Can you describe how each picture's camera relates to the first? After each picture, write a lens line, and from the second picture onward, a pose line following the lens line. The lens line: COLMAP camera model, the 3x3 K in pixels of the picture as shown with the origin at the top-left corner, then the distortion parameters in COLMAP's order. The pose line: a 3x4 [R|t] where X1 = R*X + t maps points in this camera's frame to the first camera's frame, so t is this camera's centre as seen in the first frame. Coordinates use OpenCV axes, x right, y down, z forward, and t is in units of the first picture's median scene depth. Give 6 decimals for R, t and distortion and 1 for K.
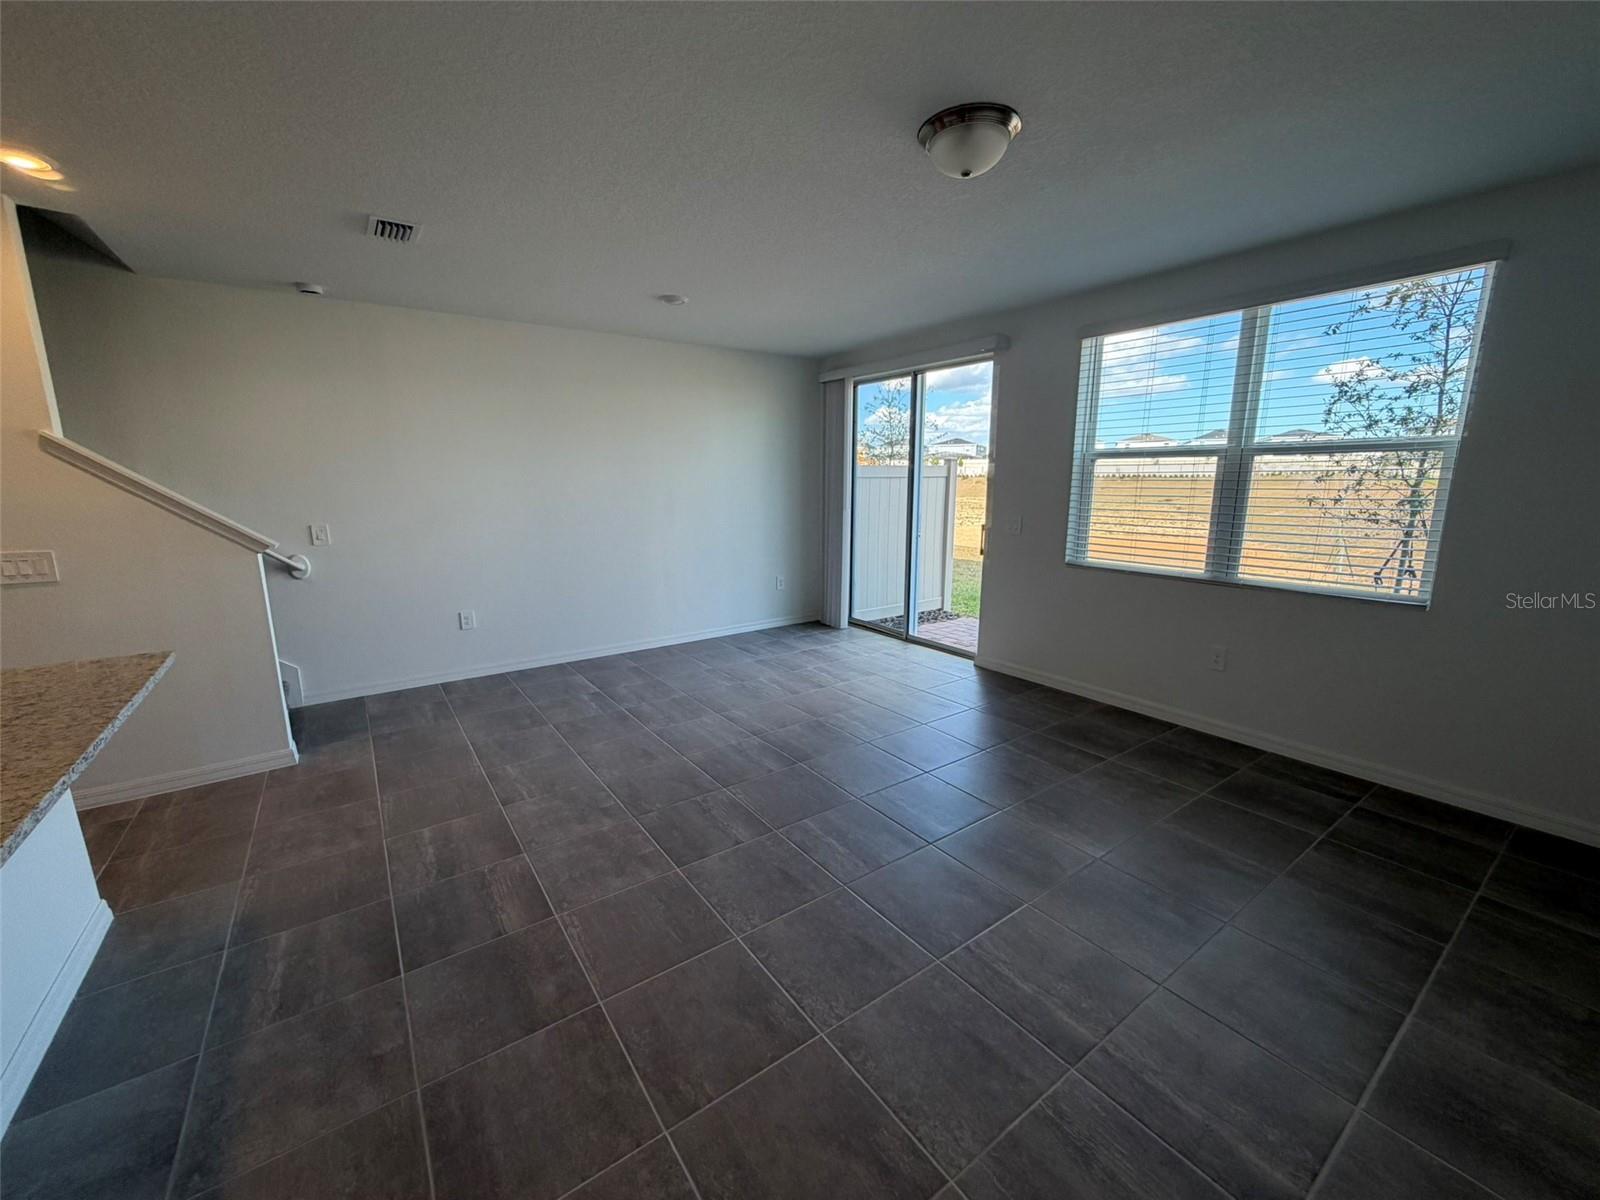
lens RADIAL K [[637.9, 0, 796.6], [0, 637.9, 602.3], [0, 0, 1]] dist [0.001040, -0.000415]
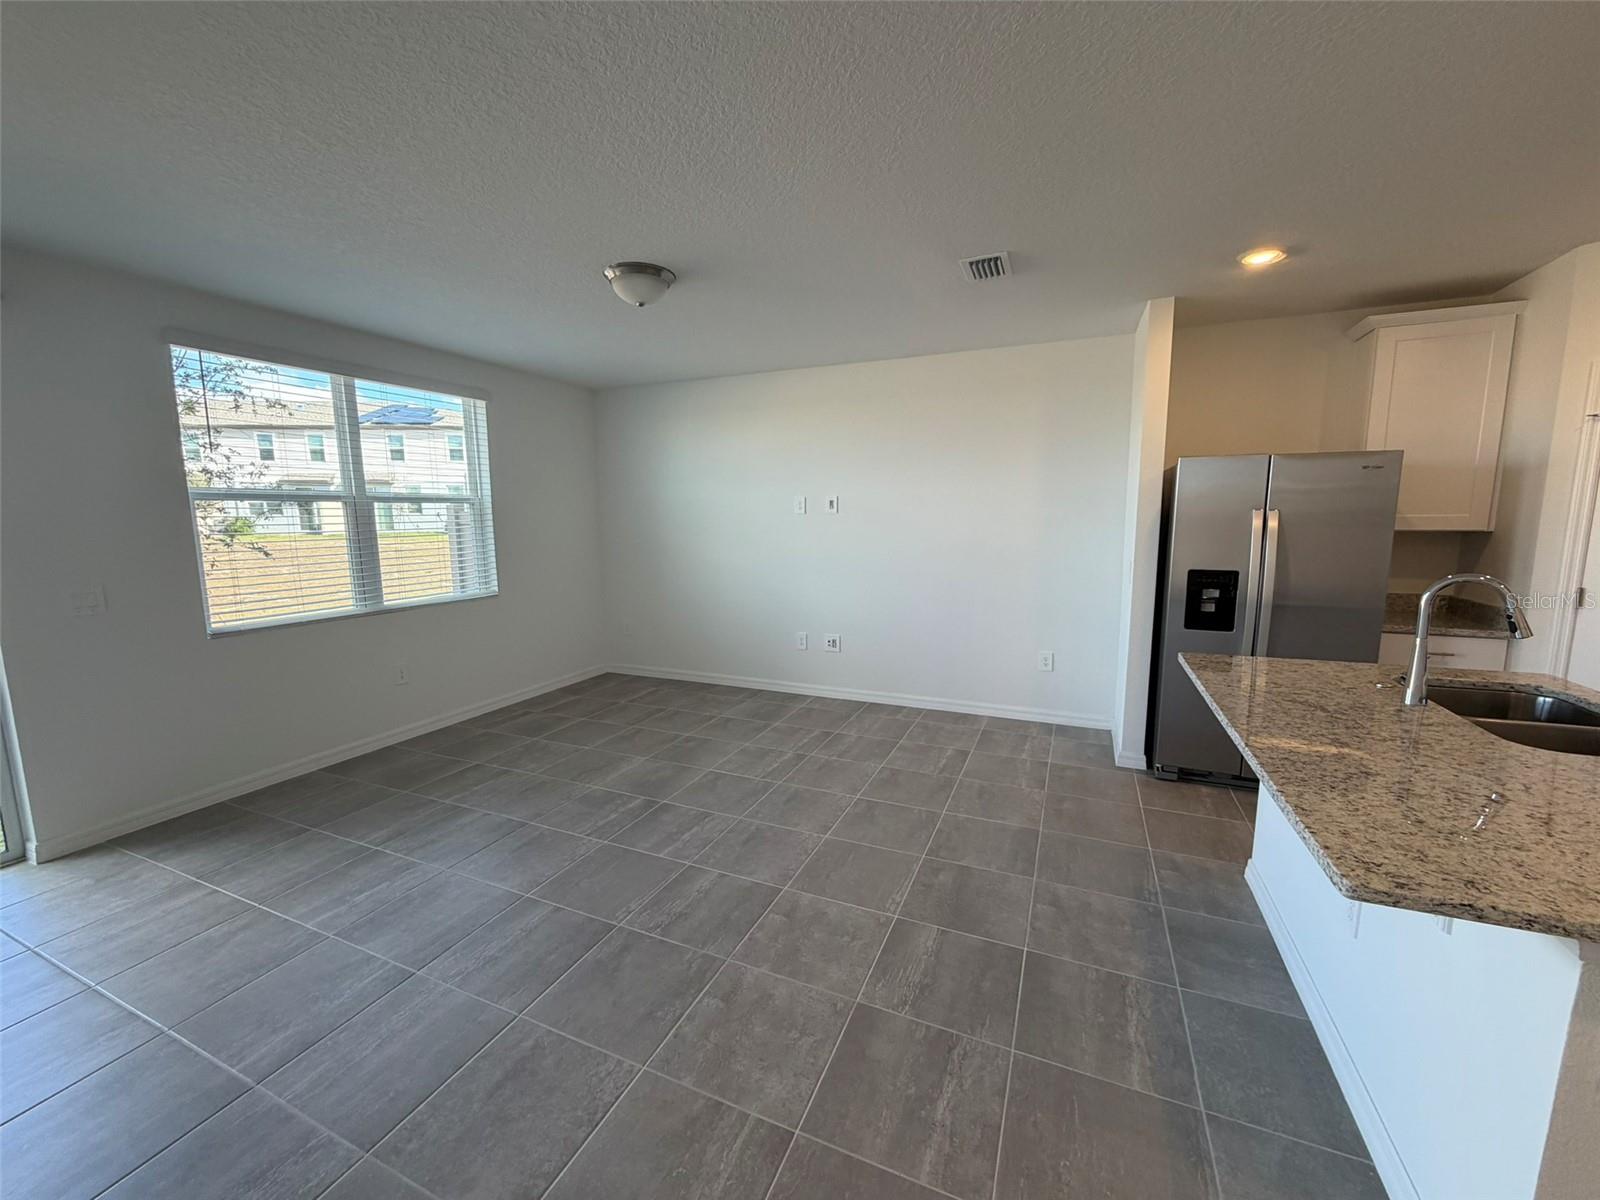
lens RADIAL K [[637.9, 0, 798.1], [0, 637.9, 602.2], [0, 0, 1]] dist [0.001040, -0.000415]
pose [[-0.512743, -0.109675, 0.851508, -0.847733], [0.177144, 0.956951, 0.229924, -0.216866], [-0.840068, 0.268731, -0.471242, 1.107949]]
